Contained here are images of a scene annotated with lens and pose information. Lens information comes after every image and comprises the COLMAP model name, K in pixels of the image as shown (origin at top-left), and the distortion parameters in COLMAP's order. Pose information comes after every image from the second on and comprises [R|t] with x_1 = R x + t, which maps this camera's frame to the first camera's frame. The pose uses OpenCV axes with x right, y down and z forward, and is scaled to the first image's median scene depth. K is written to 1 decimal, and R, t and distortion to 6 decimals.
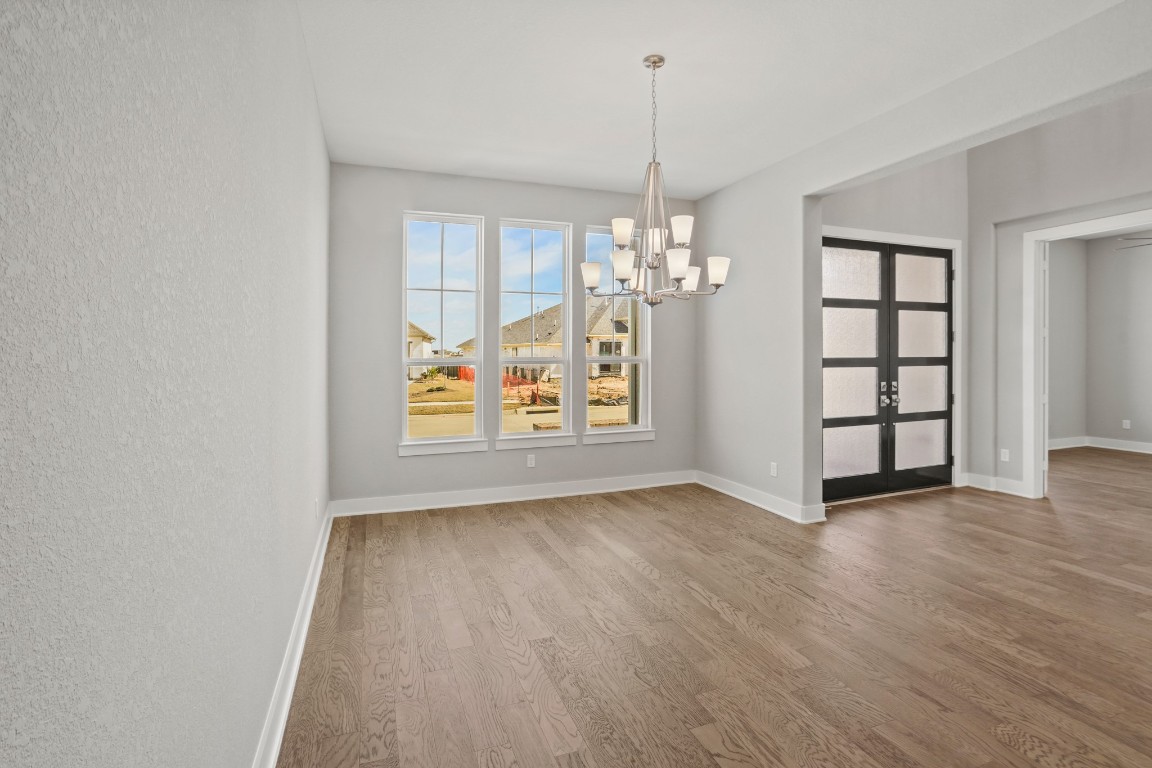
lens RADIAL K [[535.5, 0, 574.2], [0, 535.5, 351.1], [0, 0, 1]] dist [-0.034827, 0.011451]
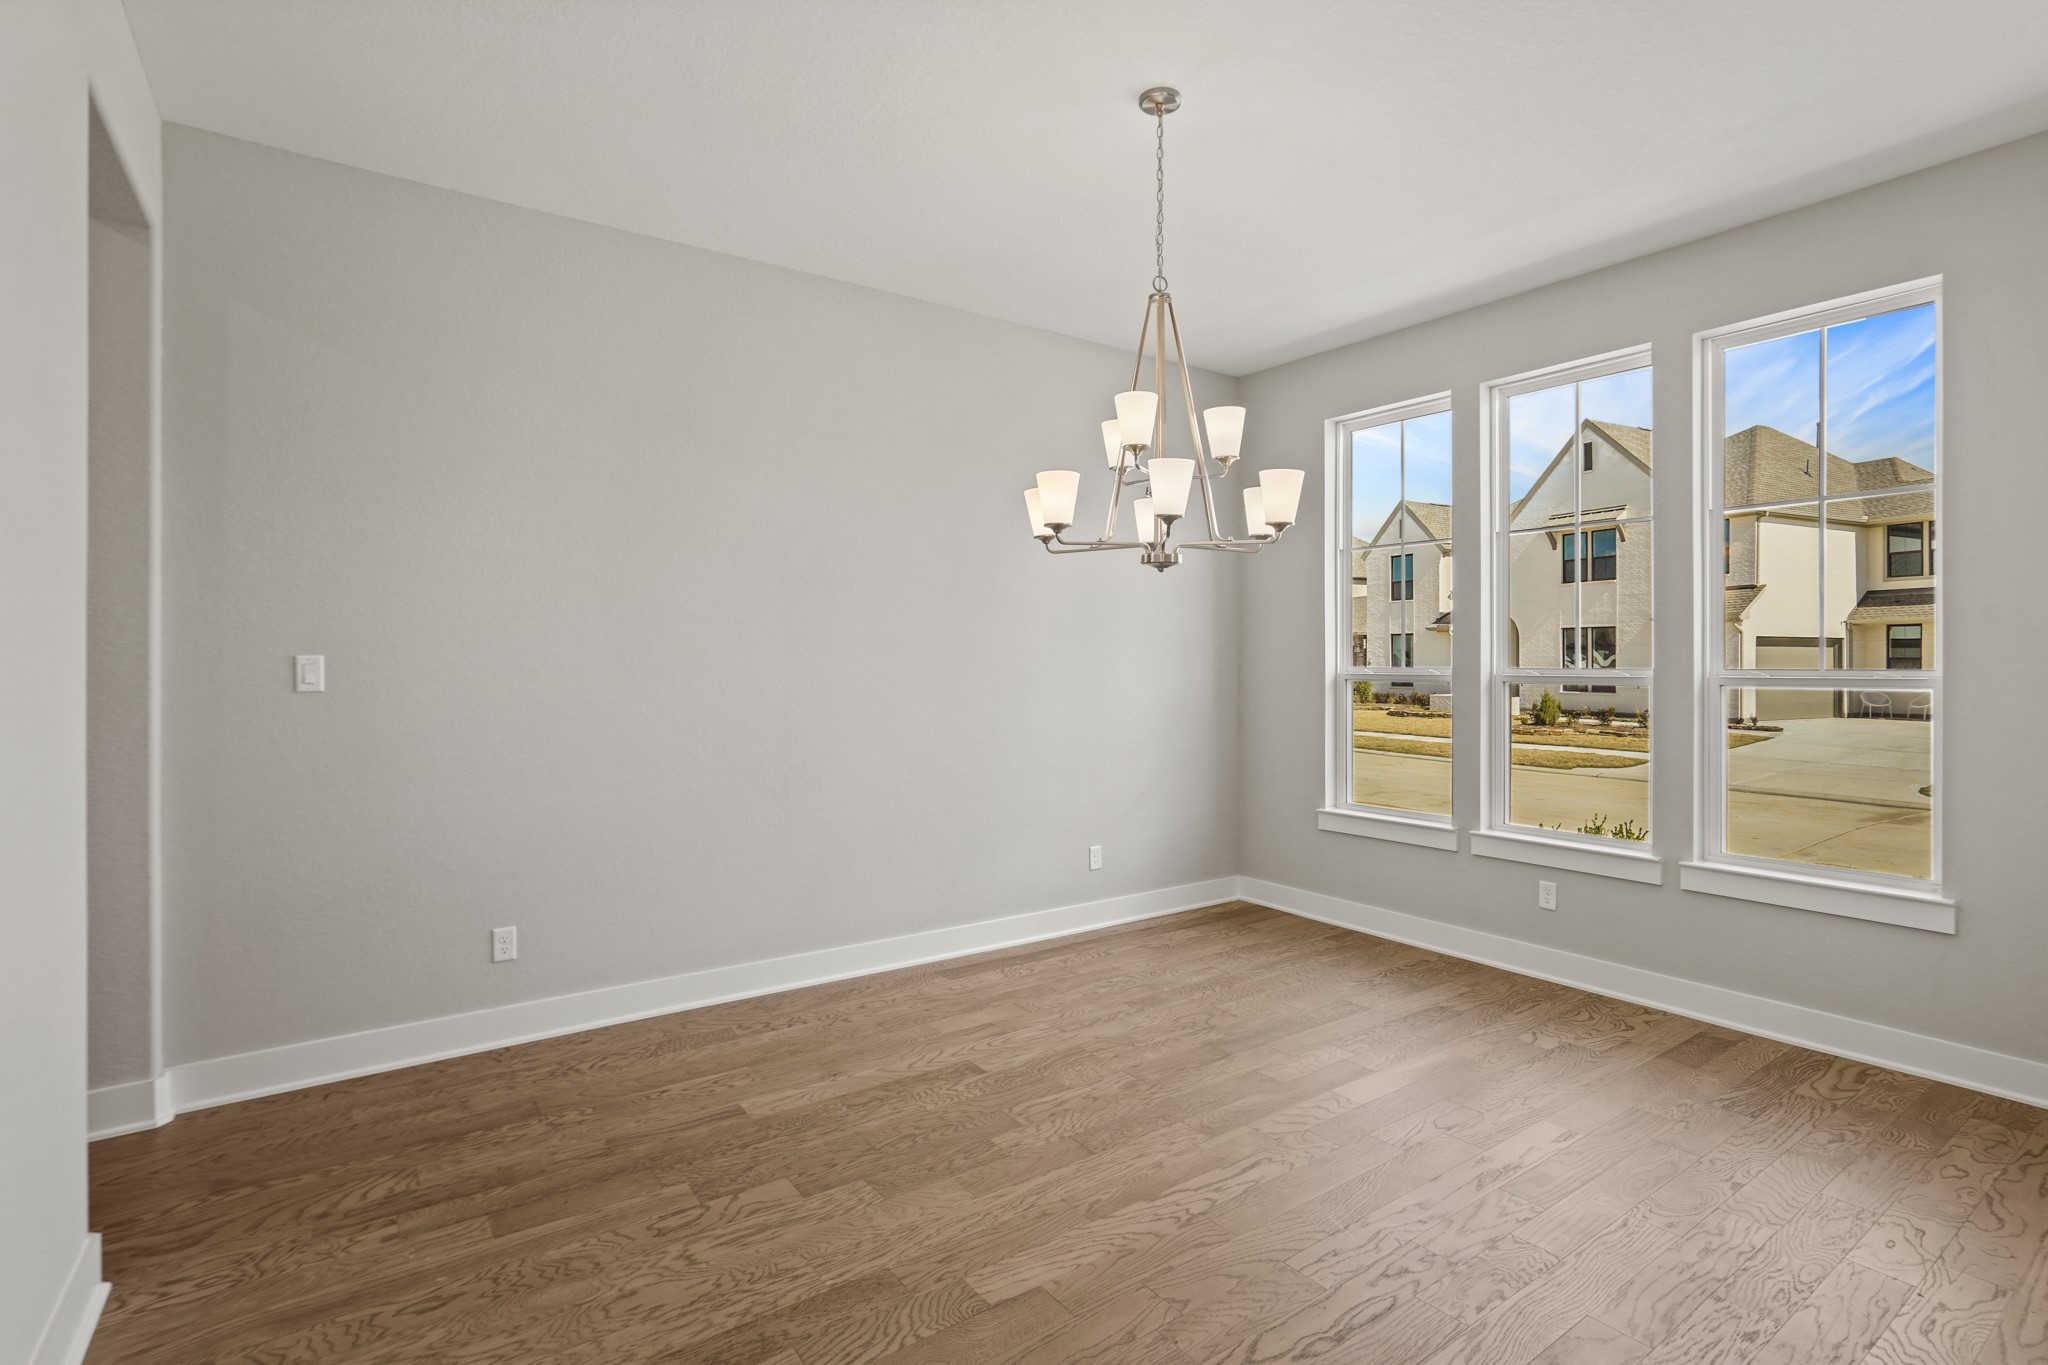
lens RADIAL K [[952.0, 0, 1026.8], [0, 952.0, 669.9], [0, 0, 1]] dist [-0.034827, 0.011451]
pose [[0.272382, 0.007087, -0.962163, 1.067821], [0.009953, 0.999899, 0.010182, 0.000927], [0.962138, -0.012350, 0.272284, 0.664230]]
